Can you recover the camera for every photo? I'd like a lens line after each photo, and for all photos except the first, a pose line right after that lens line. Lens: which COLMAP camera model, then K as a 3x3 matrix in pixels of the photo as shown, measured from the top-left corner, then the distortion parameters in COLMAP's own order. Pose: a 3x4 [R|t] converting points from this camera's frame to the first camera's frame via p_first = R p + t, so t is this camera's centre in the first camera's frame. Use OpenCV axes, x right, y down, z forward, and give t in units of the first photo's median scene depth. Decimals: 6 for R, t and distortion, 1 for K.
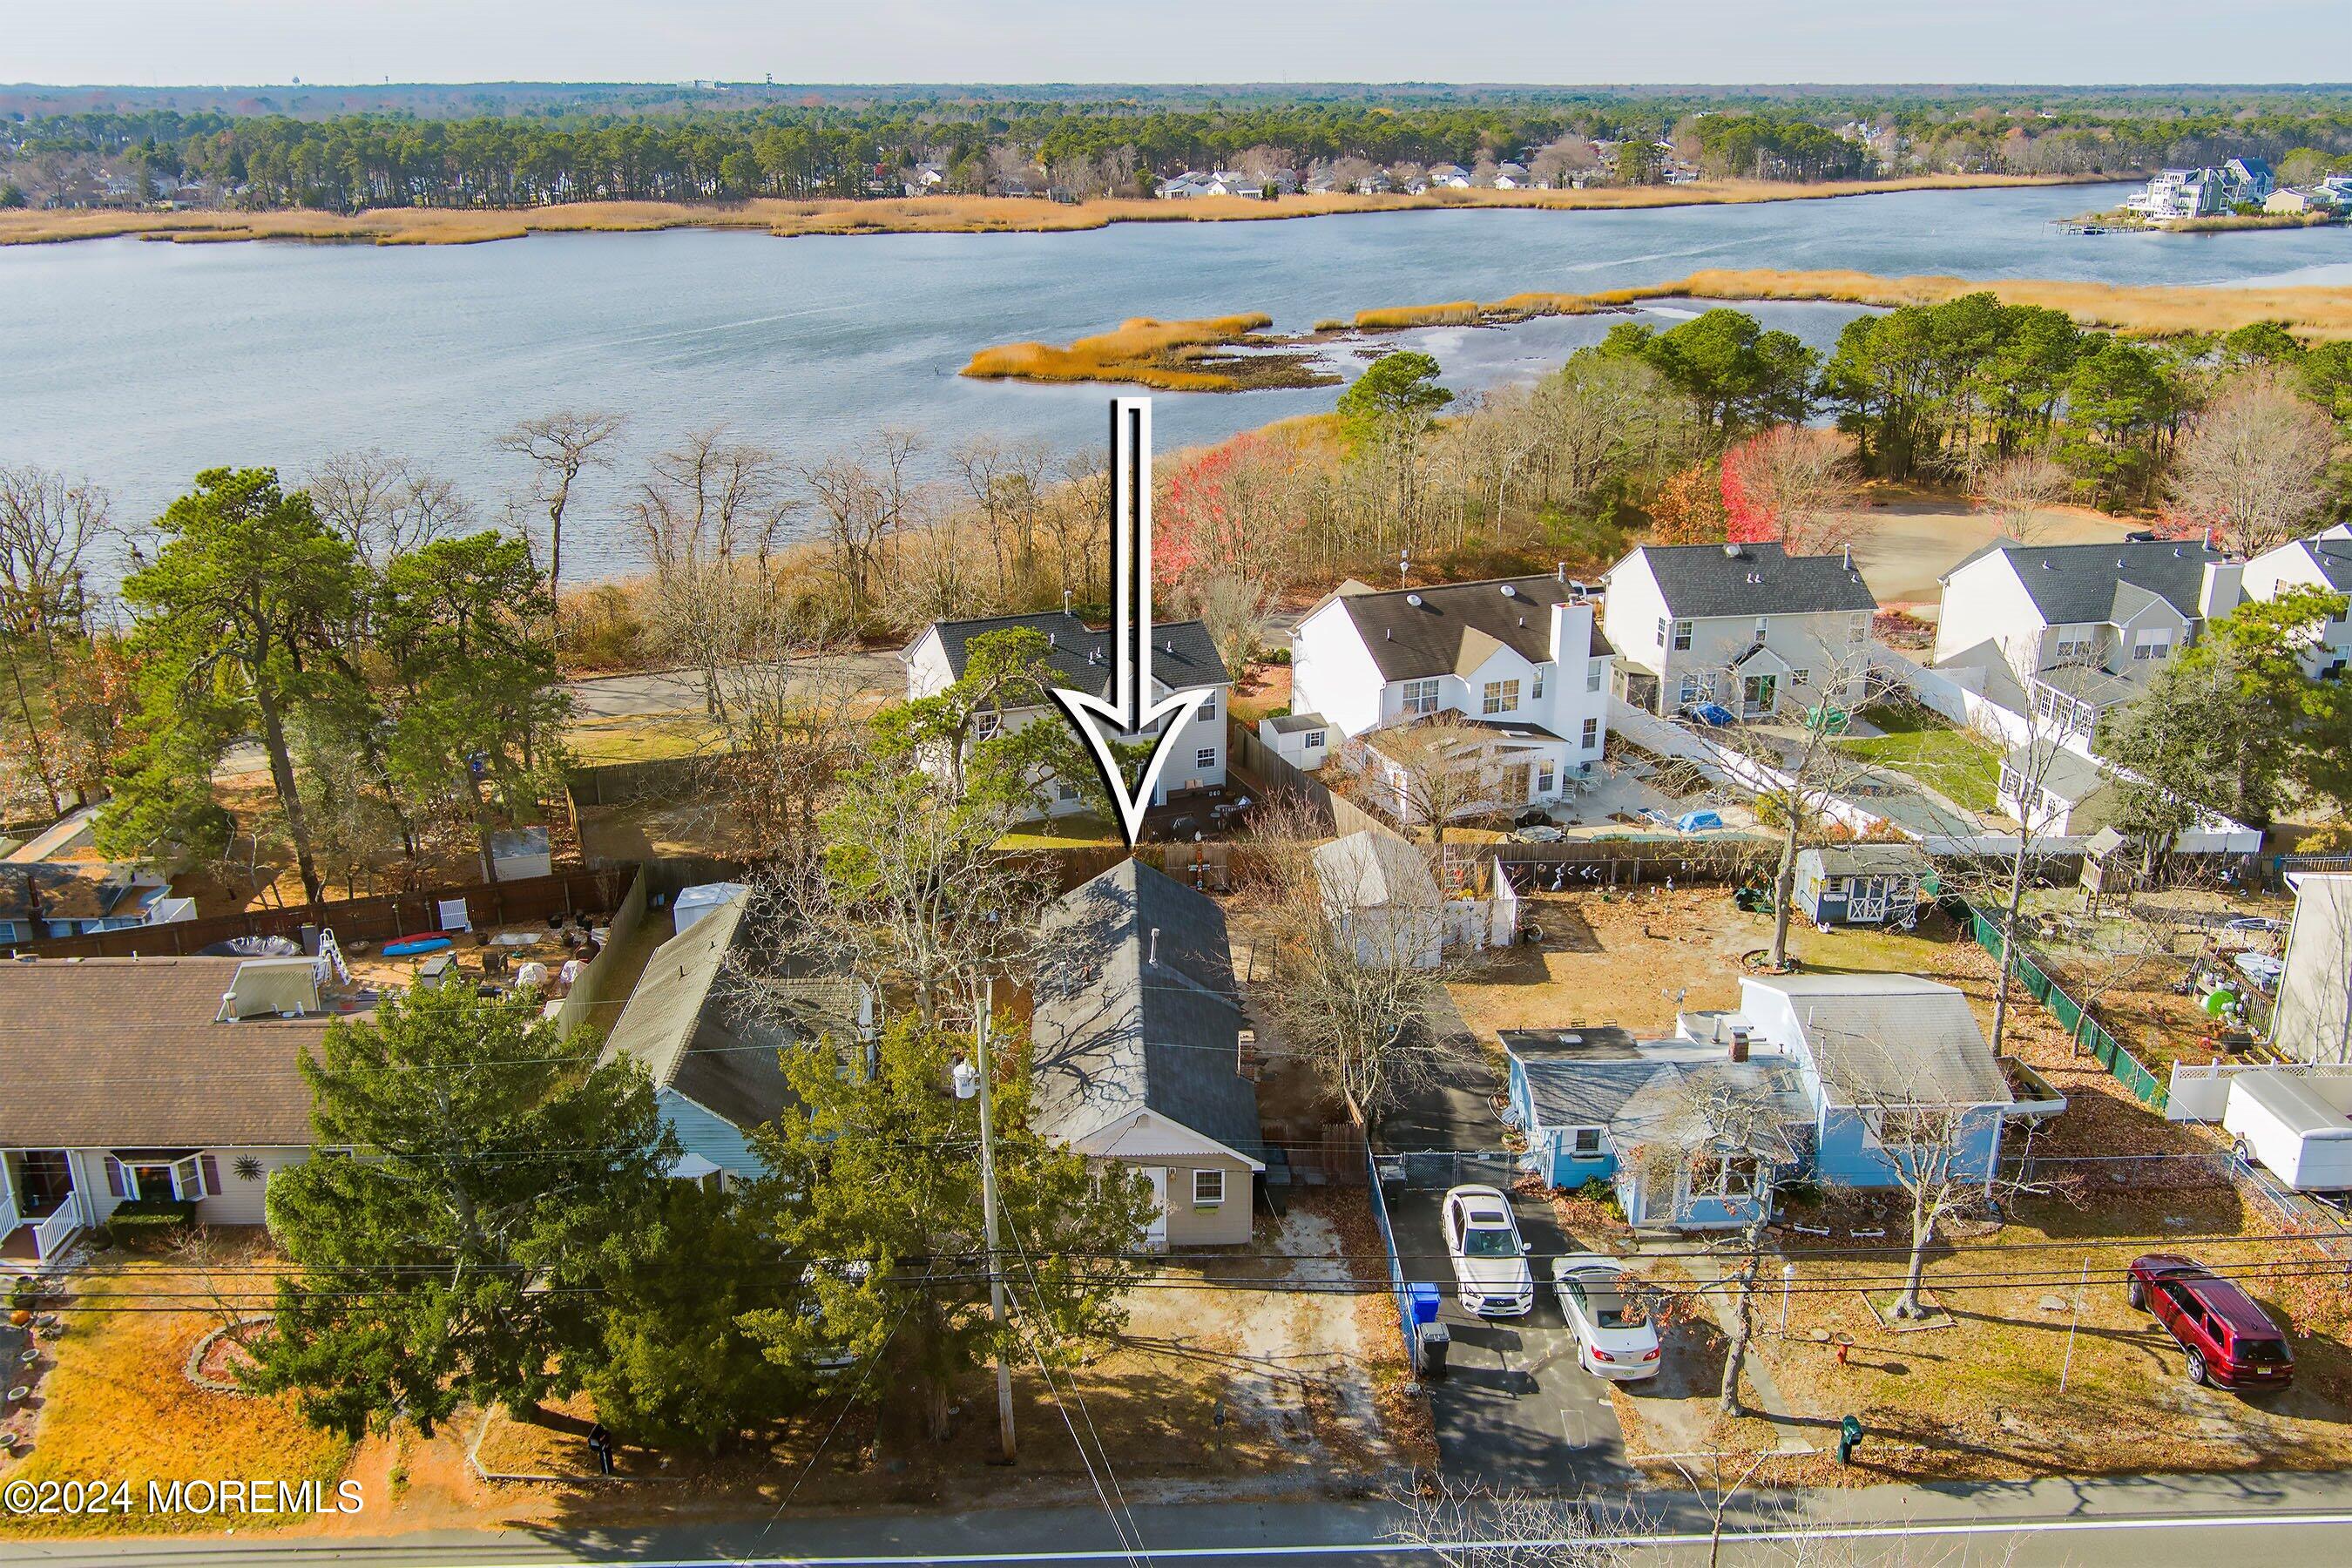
lens RADIAL K [[1898.2, 0, 1176.0], [0, 1898.2, 784.0], [0, 0, 1]] dist [-0.018002, 0.009183]
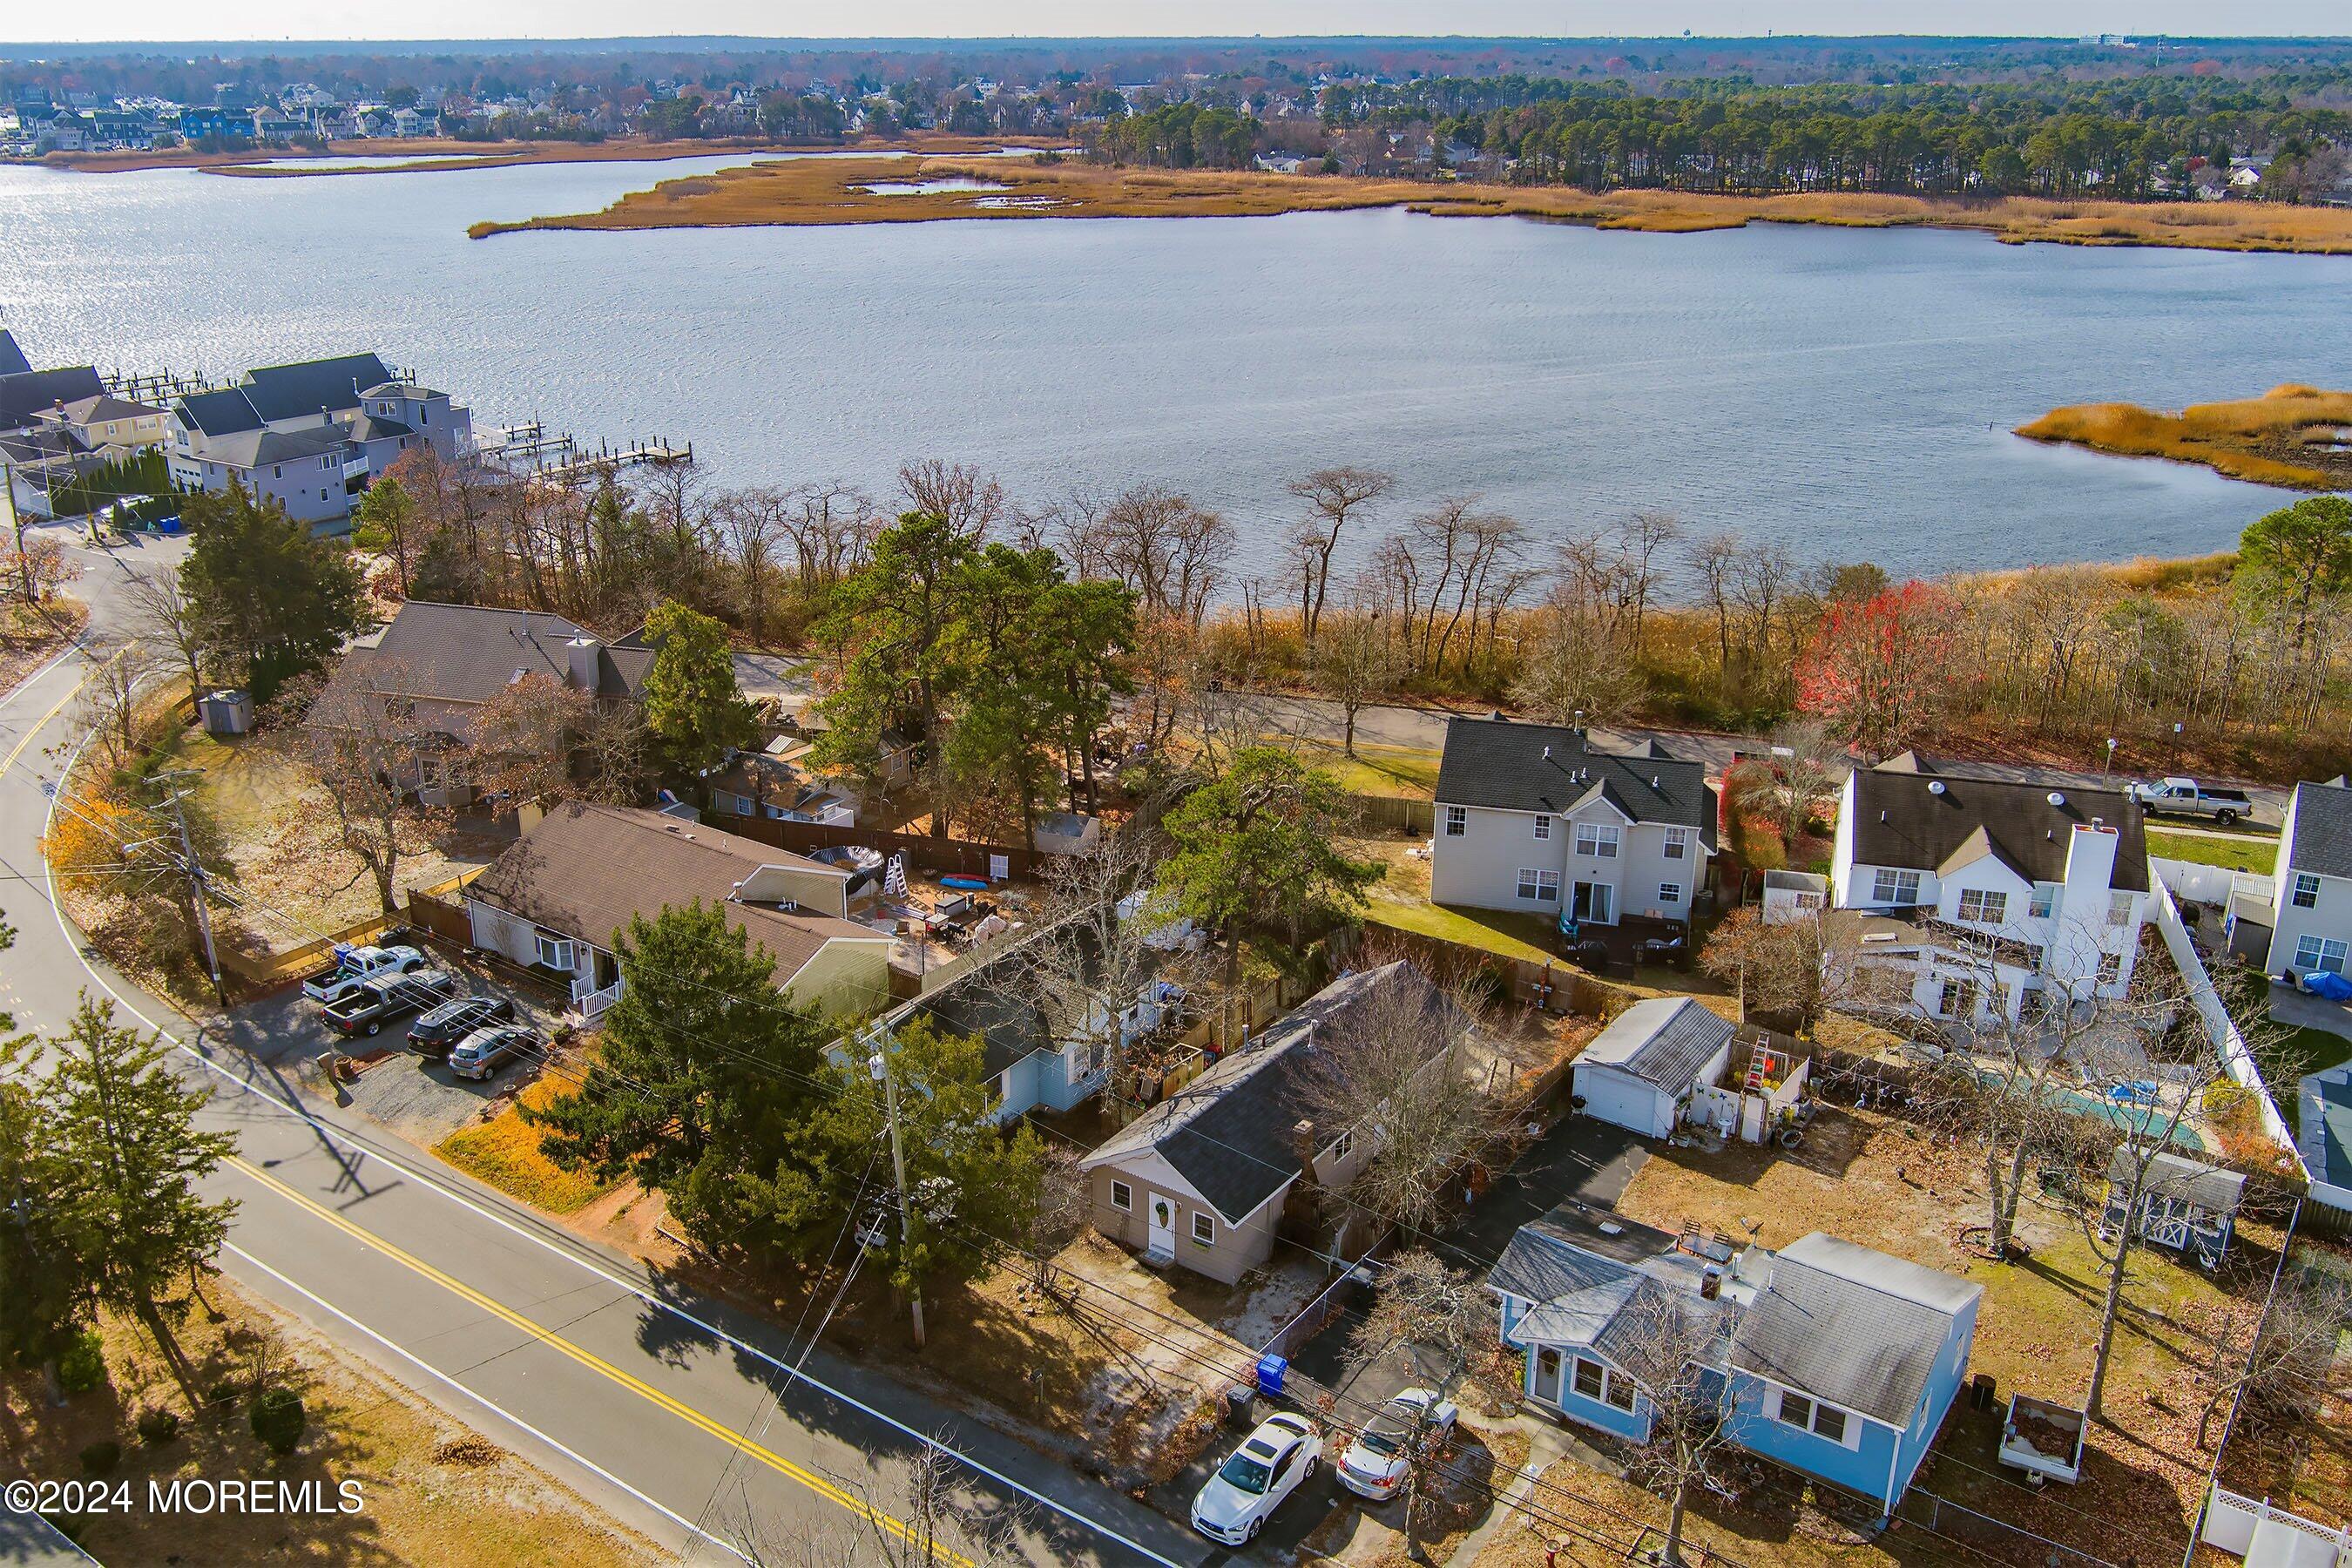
lens RADIAL K [[1956.0, 0, 1176.0], [0, 1956.0, 784.0], [0, 0, 1]] dist [-0.016095, -0.005280]
pose [[0.796683, 0.214743, -0.564961, 0.139130], [-0.208736, 0.974995, 0.076247, -0.034334], [0.567208, 0.057183, 0.821587, -0.015202]]
